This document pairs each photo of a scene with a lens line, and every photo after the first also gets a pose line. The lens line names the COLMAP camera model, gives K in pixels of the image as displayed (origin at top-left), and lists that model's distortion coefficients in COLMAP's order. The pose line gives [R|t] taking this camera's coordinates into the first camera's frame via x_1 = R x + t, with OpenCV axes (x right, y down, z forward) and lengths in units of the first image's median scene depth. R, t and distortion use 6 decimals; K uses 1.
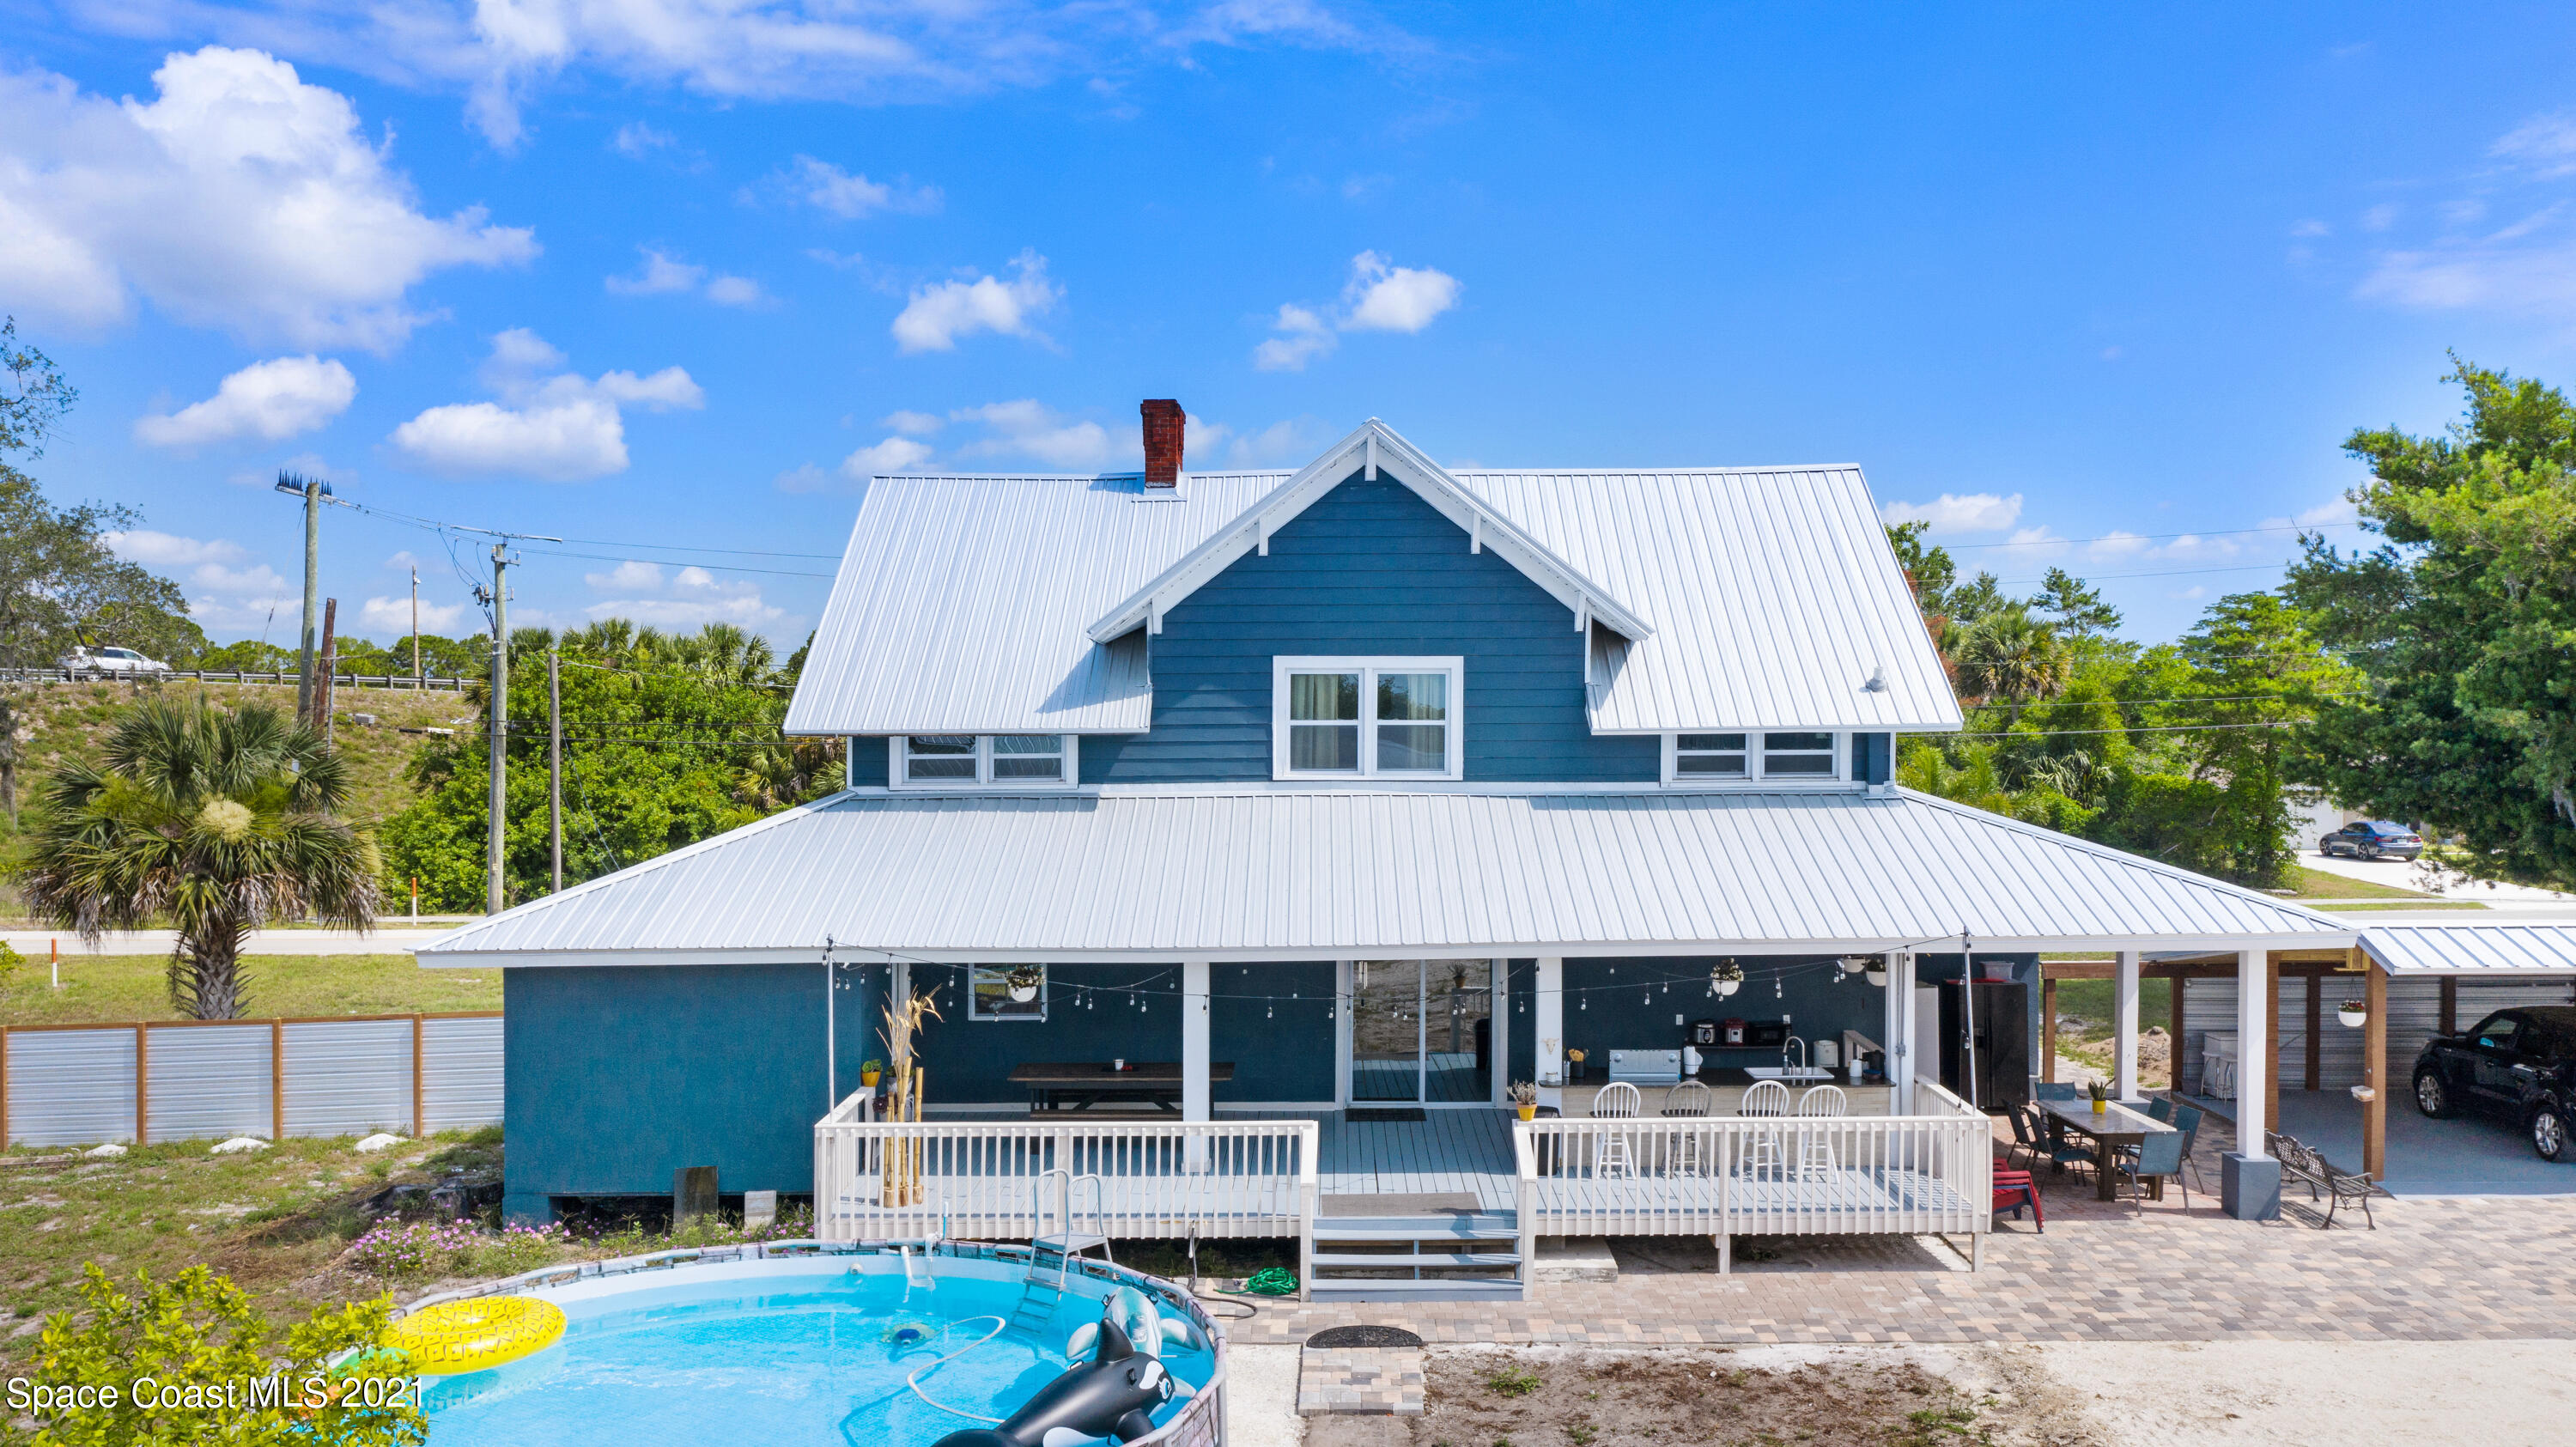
lens RADIAL K [[2125.1, 0, 1337.3], [0, 2125.1, 742.8], [0, 0, 1]] dist [-0.009204, -0.000955]
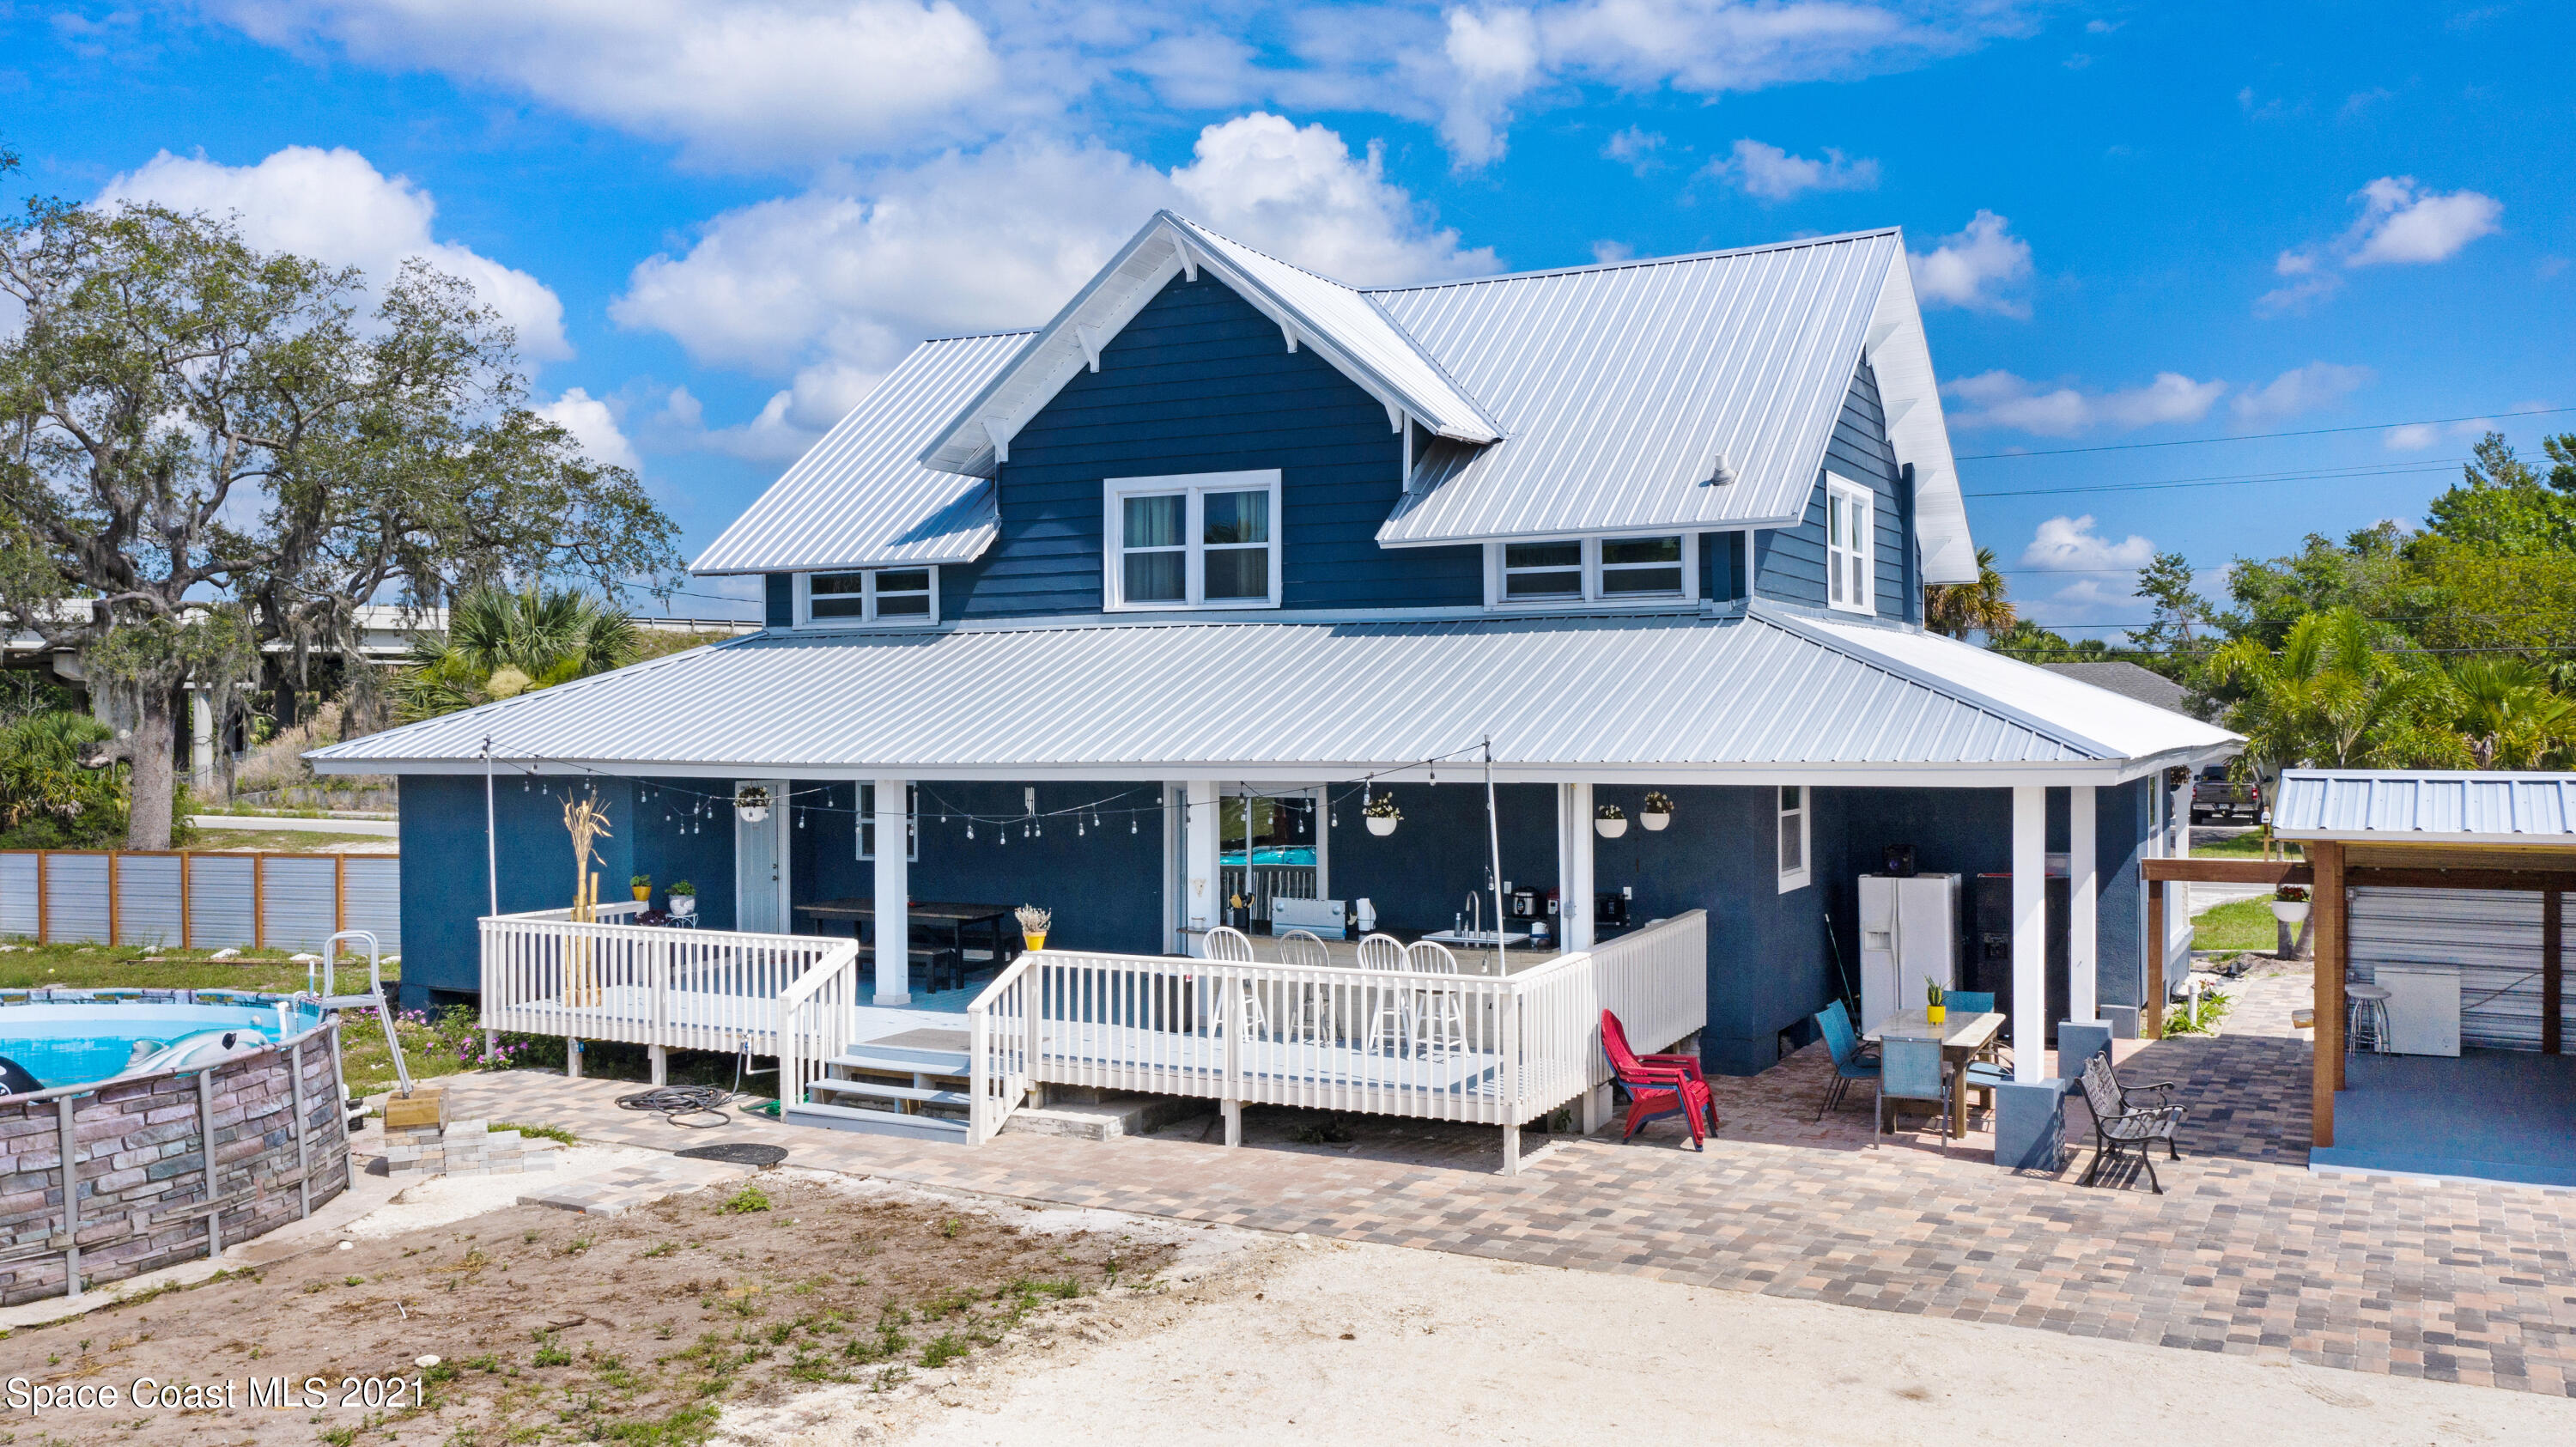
lens RADIAL K [[2125.1, 0, 1344.1], [0, 2125.1, 718.1], [0, 0, 1]] dist [-0.009204, -0.000955]
pose [[0.882780, 0.003320, -0.469776, 0.504037], [-0.007078, 0.999956, -0.006235, 0.069606], [0.469734, 0.008830, 0.882764, 0.226065]]
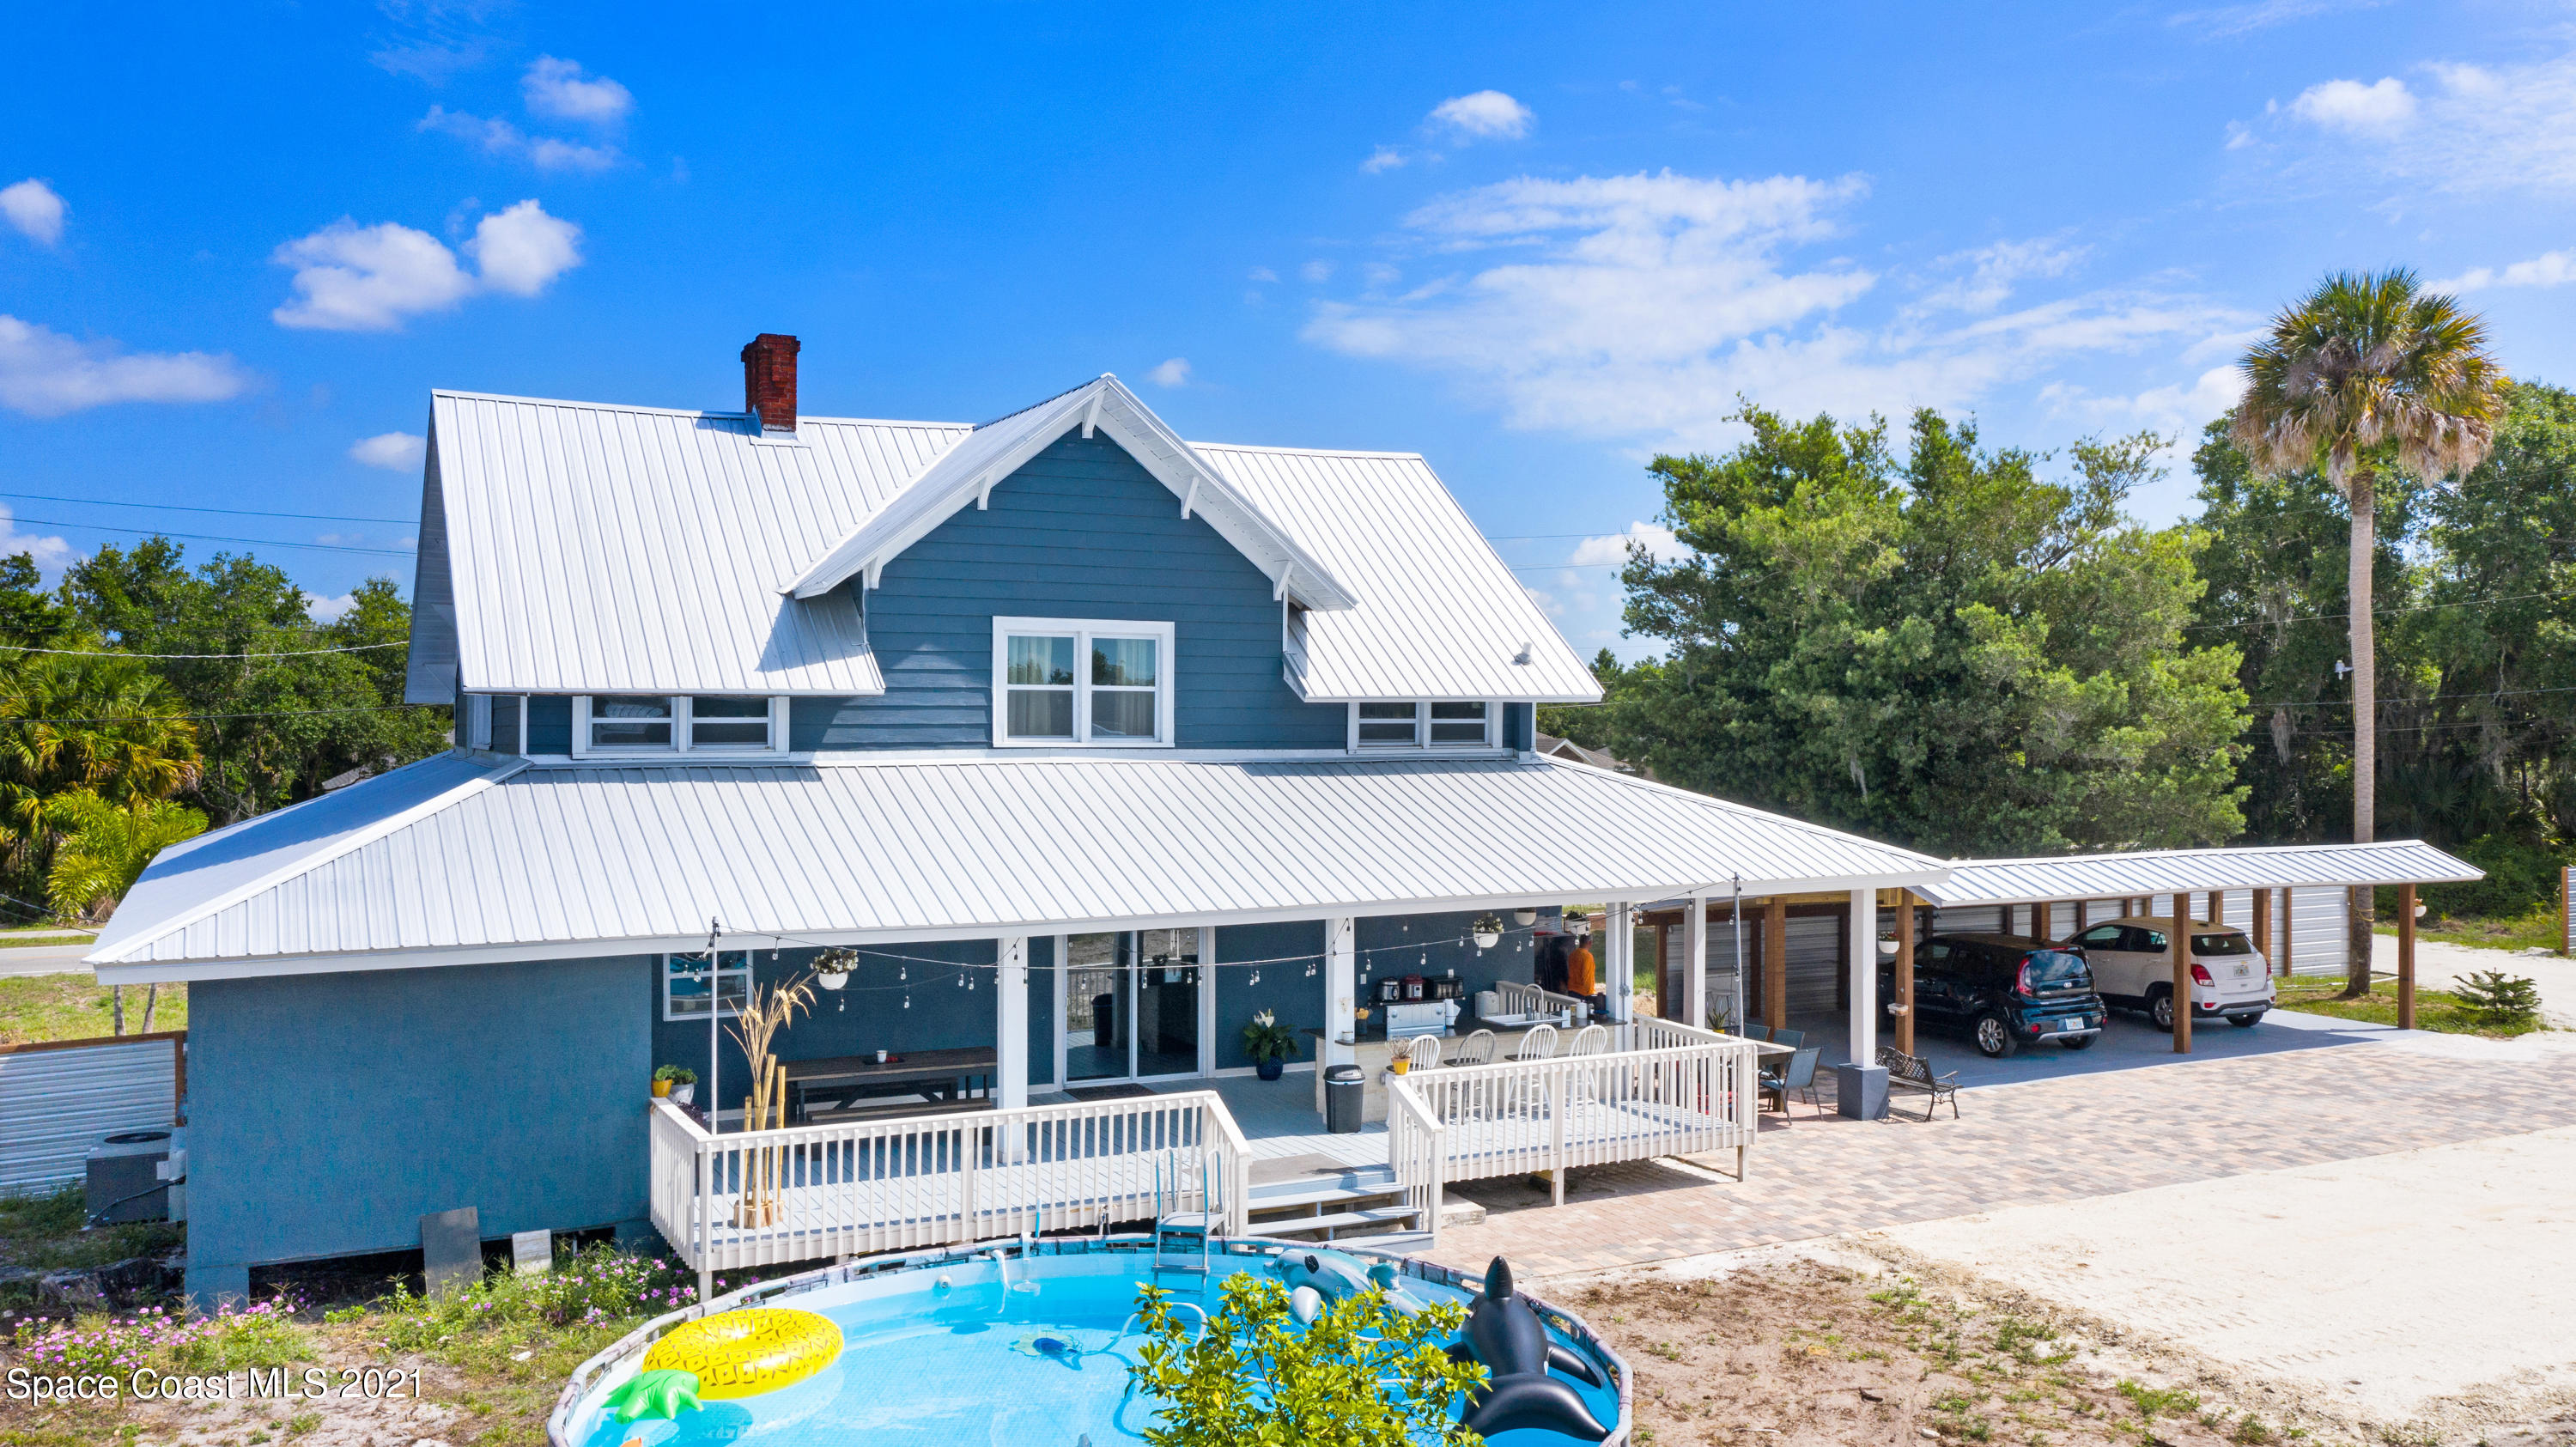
lens RADIAL K [[2125.1, 0, 1329.6], [0, 2125.1, 721.8], [0, 0, 1]] dist [-0.009204, -0.000955]
pose [[0.880151, 0.005600, 0.474660, -0.348005], [-0.001253, 0.999954, -0.009474, 0.014914], [-0.474692, 0.007744, 0.880118, 0.096053]]
